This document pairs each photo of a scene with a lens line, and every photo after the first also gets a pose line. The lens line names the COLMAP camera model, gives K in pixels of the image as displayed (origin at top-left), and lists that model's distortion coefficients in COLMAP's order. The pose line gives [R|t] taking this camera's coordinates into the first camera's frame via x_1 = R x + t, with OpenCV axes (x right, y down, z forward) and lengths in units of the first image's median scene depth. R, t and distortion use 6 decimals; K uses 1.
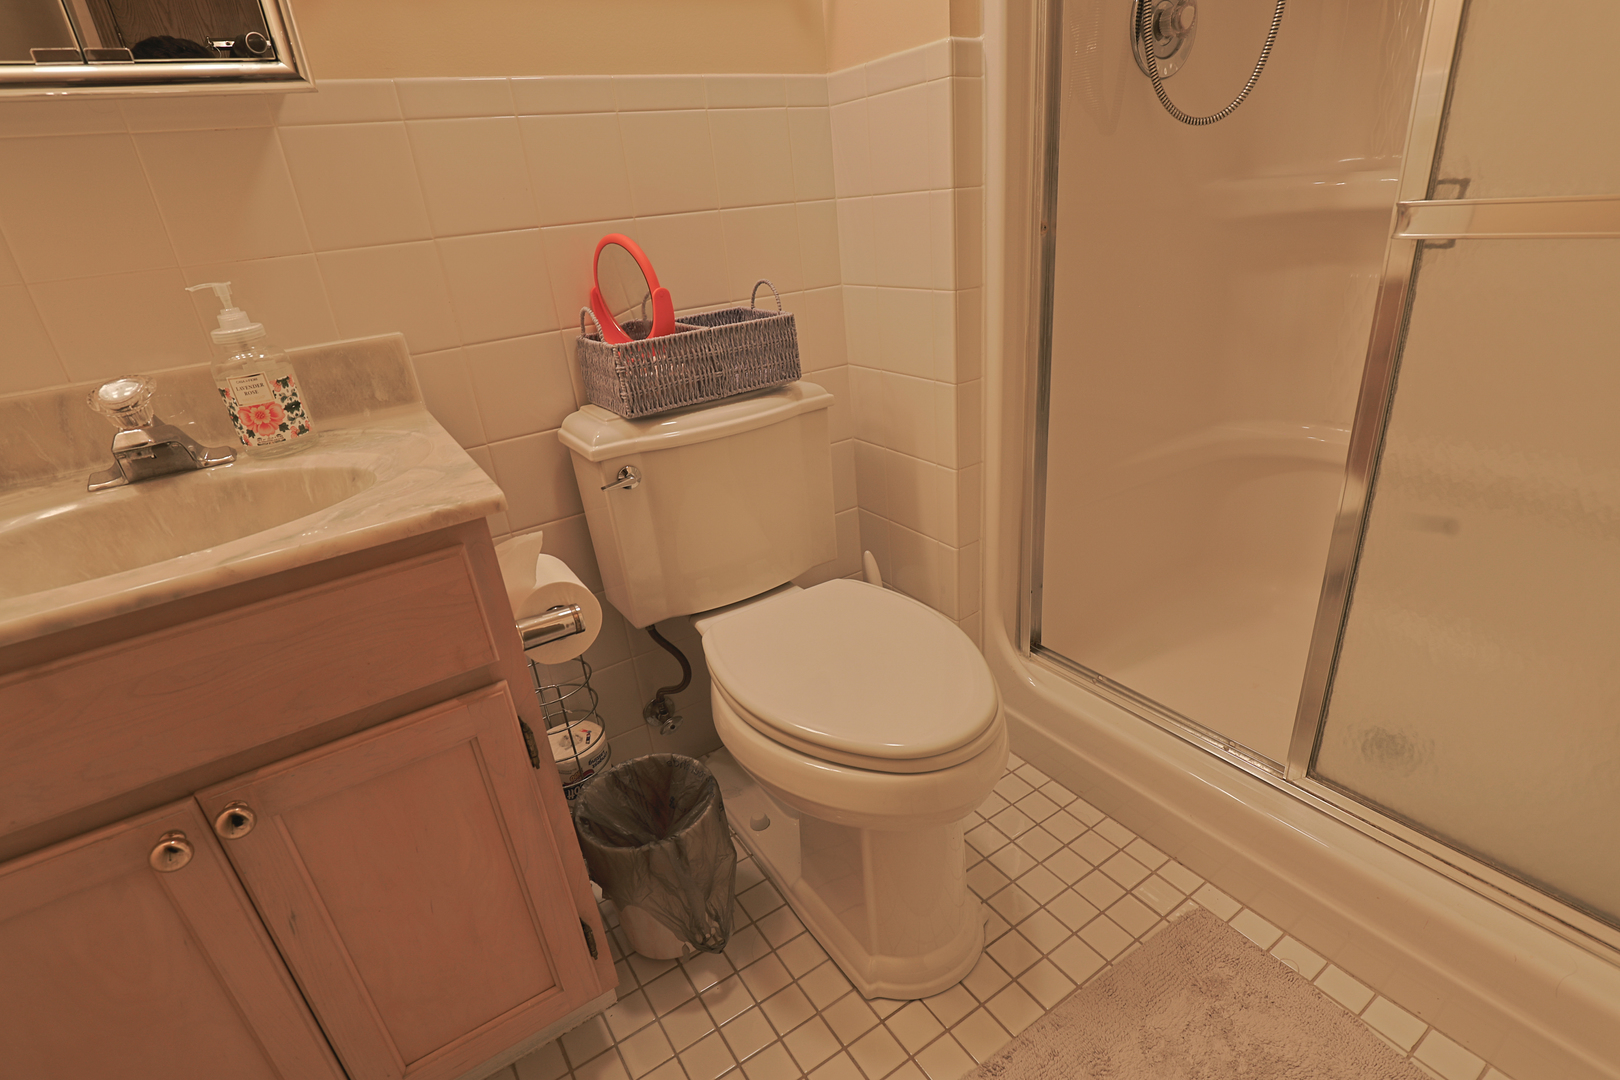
lens RADIAL K [[774.8, 0, 817.6], [0, 774.8, 549.5], [0, 0, 1]] dist [-0.038780, 0.006179]
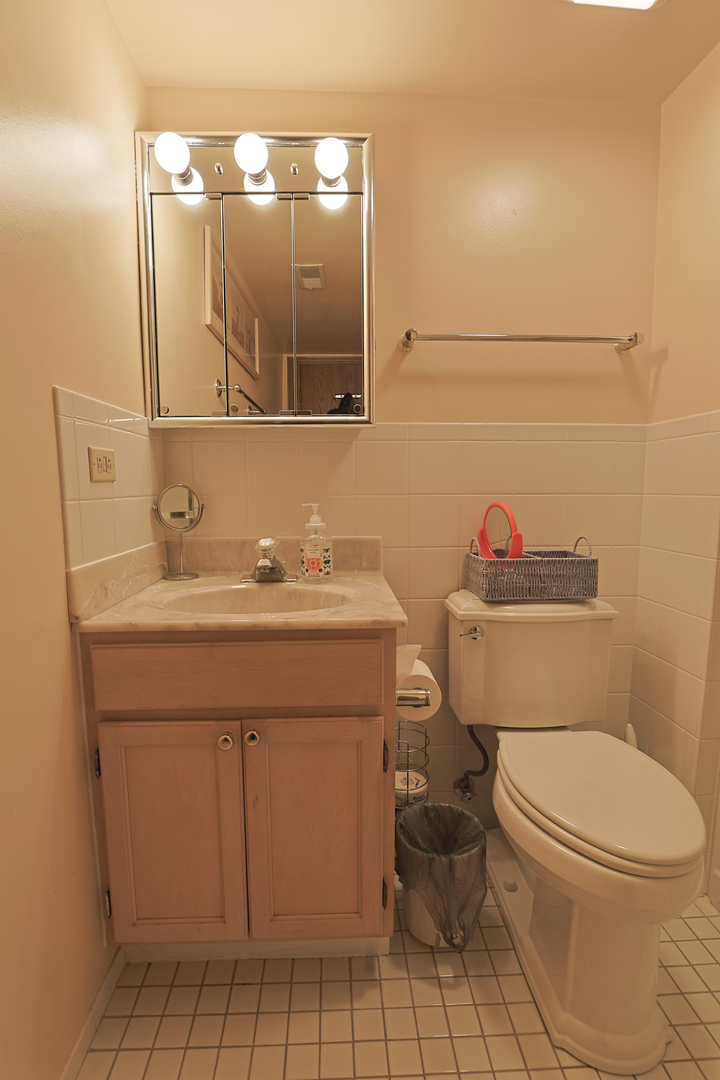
lens RADIAL K [[516.5, 0, 356.6], [0, 516.5, 560.0], [0, 0, 1]] dist [-0.038780, 0.006179]
pose [[0.854936, 0.148752, -0.496948, 0.076800], [-0.274767, 0.942429, -0.190605, 0.048017], [0.439985, 0.299500, 0.846589, -0.149403]]
